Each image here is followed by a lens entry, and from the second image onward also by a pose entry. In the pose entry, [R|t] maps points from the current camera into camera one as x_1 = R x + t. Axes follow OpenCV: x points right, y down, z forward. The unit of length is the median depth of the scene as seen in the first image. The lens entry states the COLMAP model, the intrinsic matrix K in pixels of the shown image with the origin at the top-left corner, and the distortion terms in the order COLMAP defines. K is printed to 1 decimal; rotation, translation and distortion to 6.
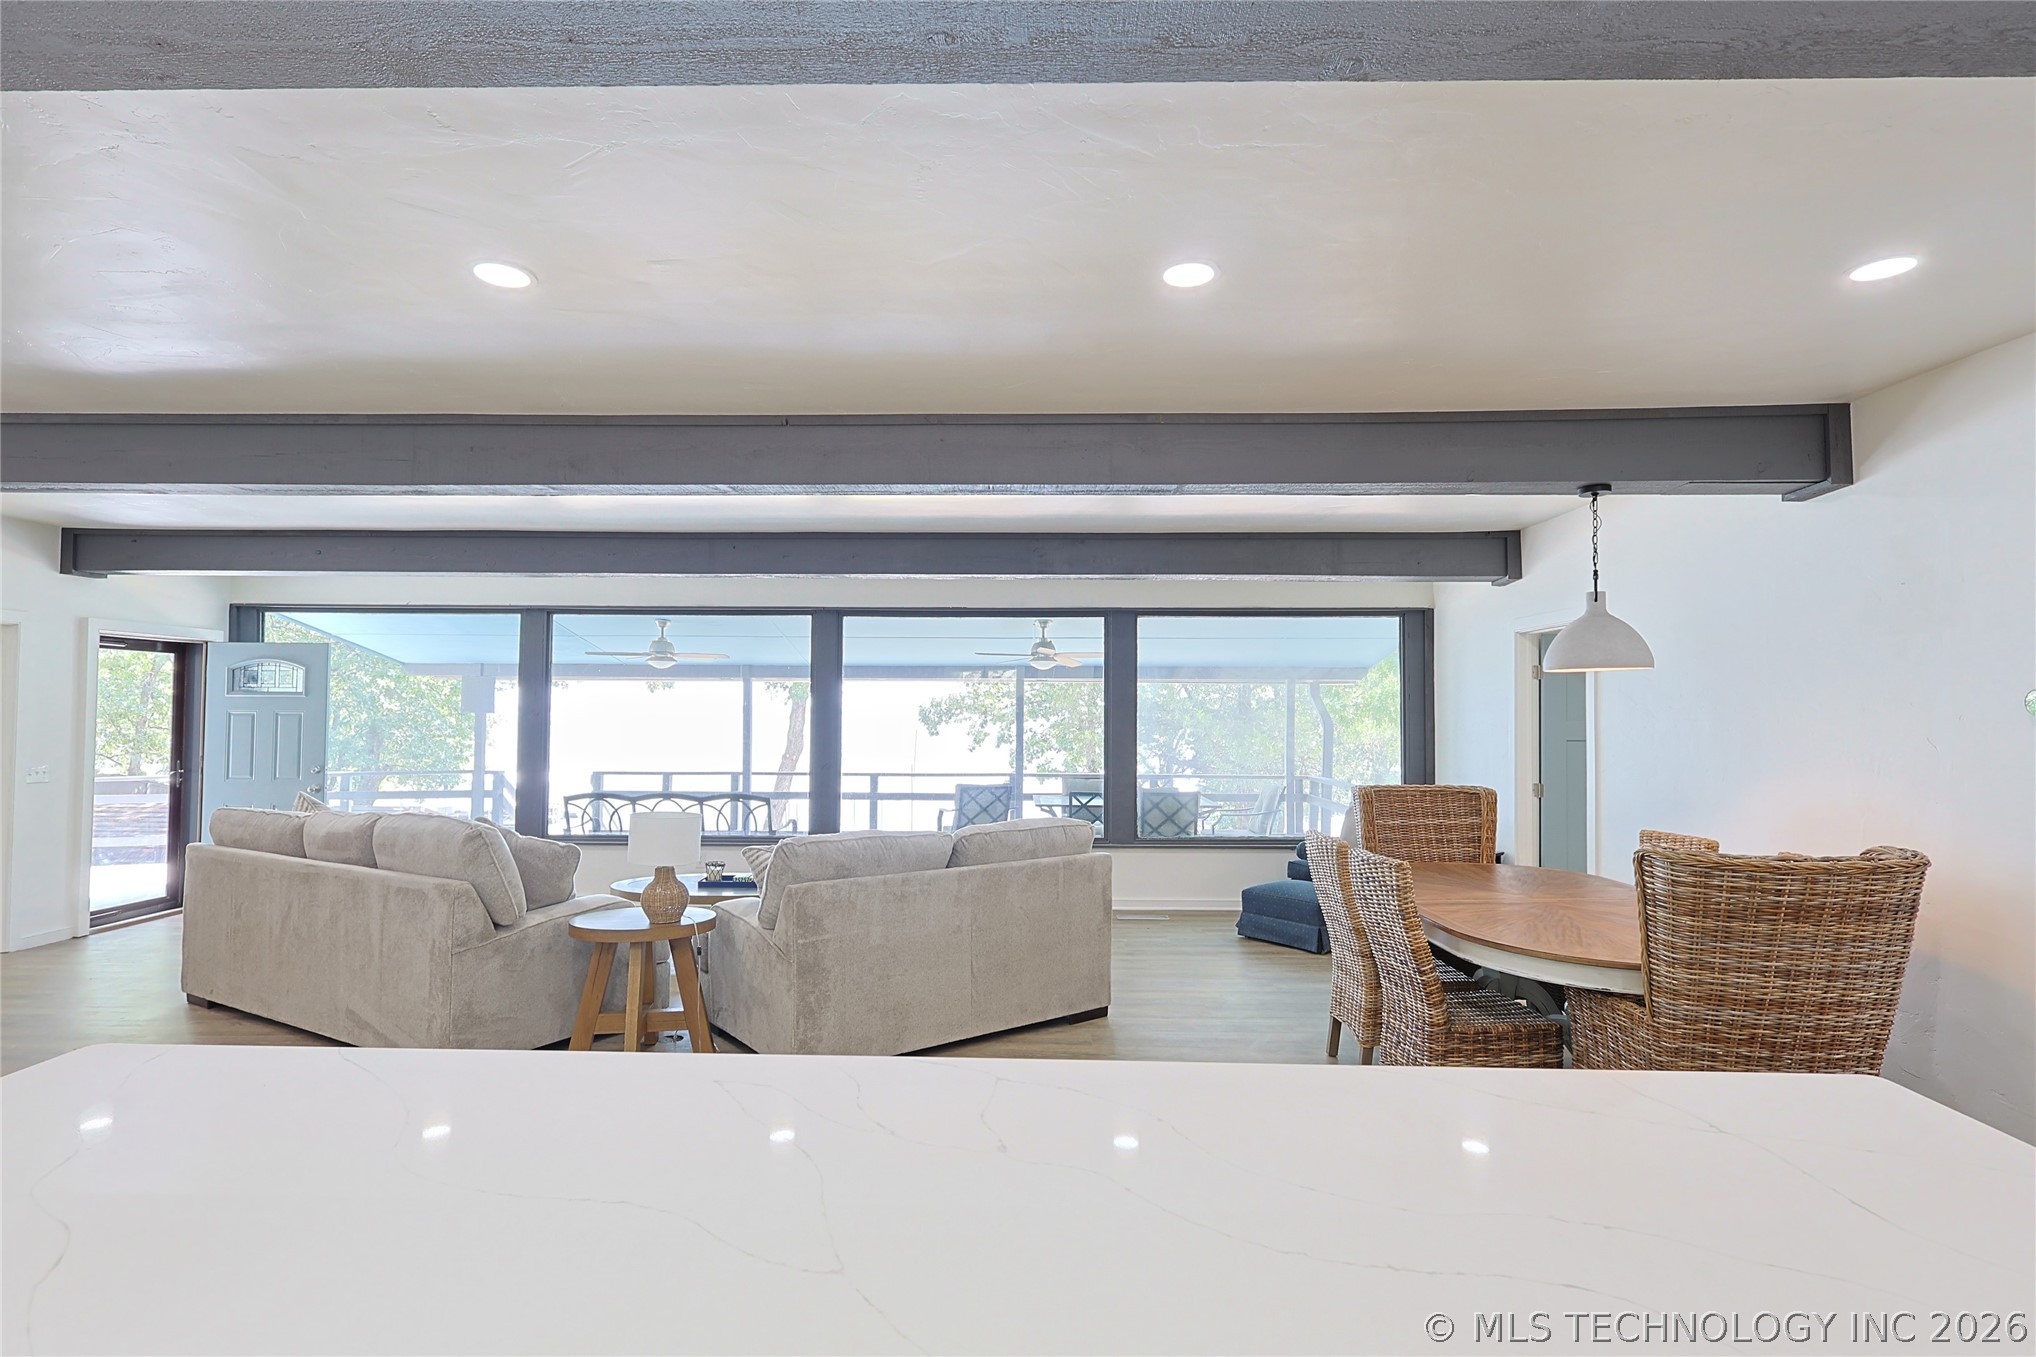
lens RADIAL K [[992.3, 0, 1018.1], [0, 992.3, 681.9], [0, 0, 1]] dist [-0.003444, 0.001403]
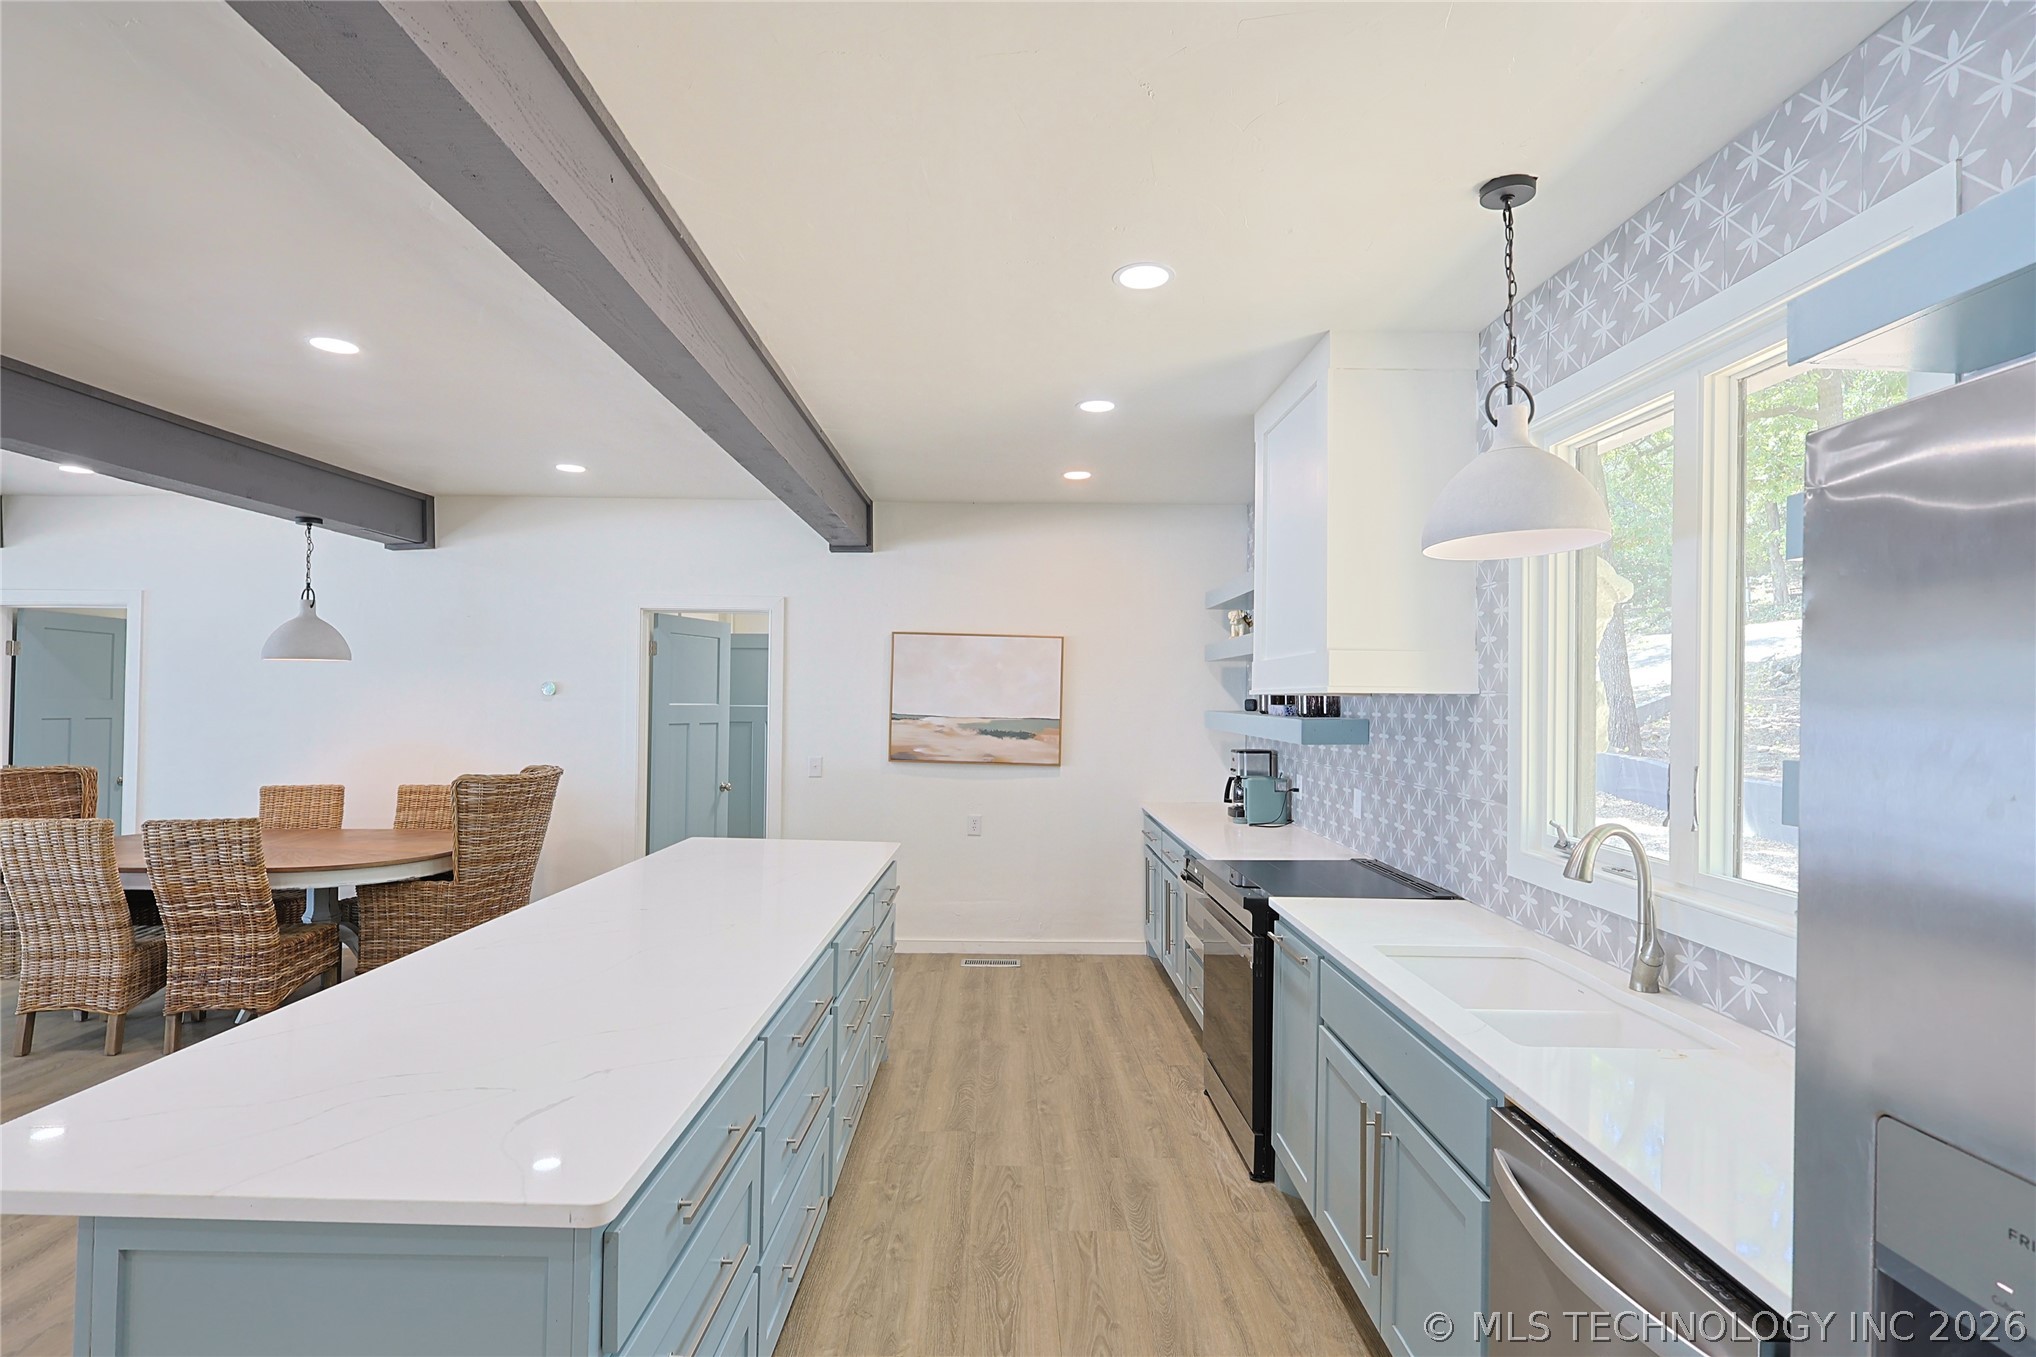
lens RADIAL K [[992.3, 0, 1018.1], [0, 992.3, 681.9], [0, 0, 1]] dist [-0.003444, 0.001403]
pose [[-0.043265, 0.014938, 0.998952, -0.702936], [-0.036312, 0.999204, -0.016515, 0.003671], [-0.998403, -0.036989, -0.042689, 0.114835]]
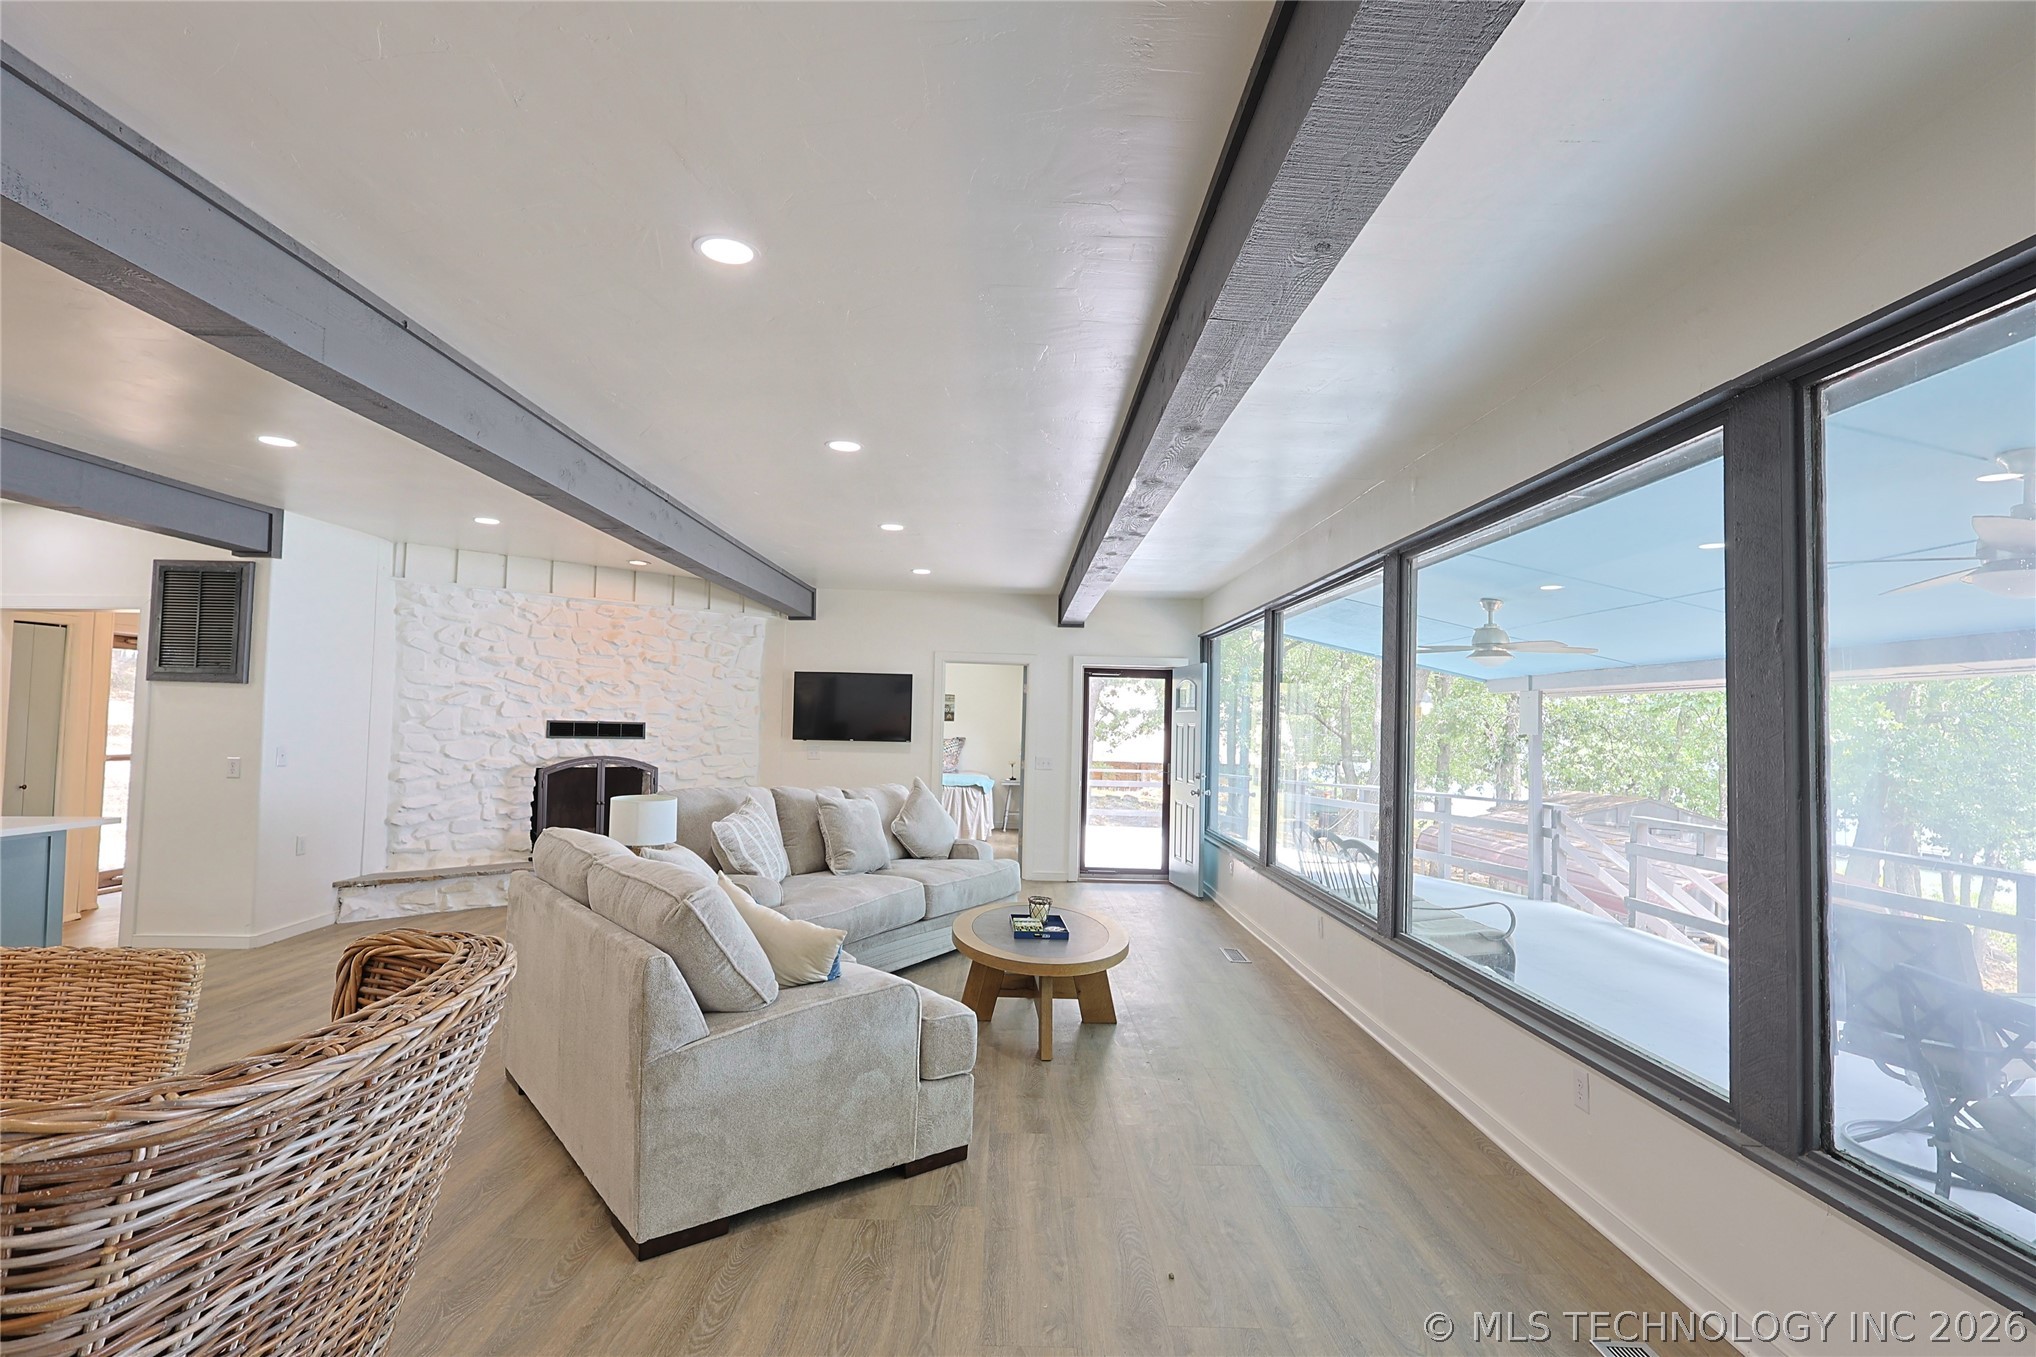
lens RADIAL K [[992.3, 0, 1018.1], [0, 992.3, 681.9], [0, 0, 1]] dist [-0.003444, 0.001403]
pose [[0.030808, -0.047290, -0.998406, 0.773135], [0.006726, 0.998867, -0.047104, 0.065118], [0.999503, -0.005264, 0.031091, 1.440084]]
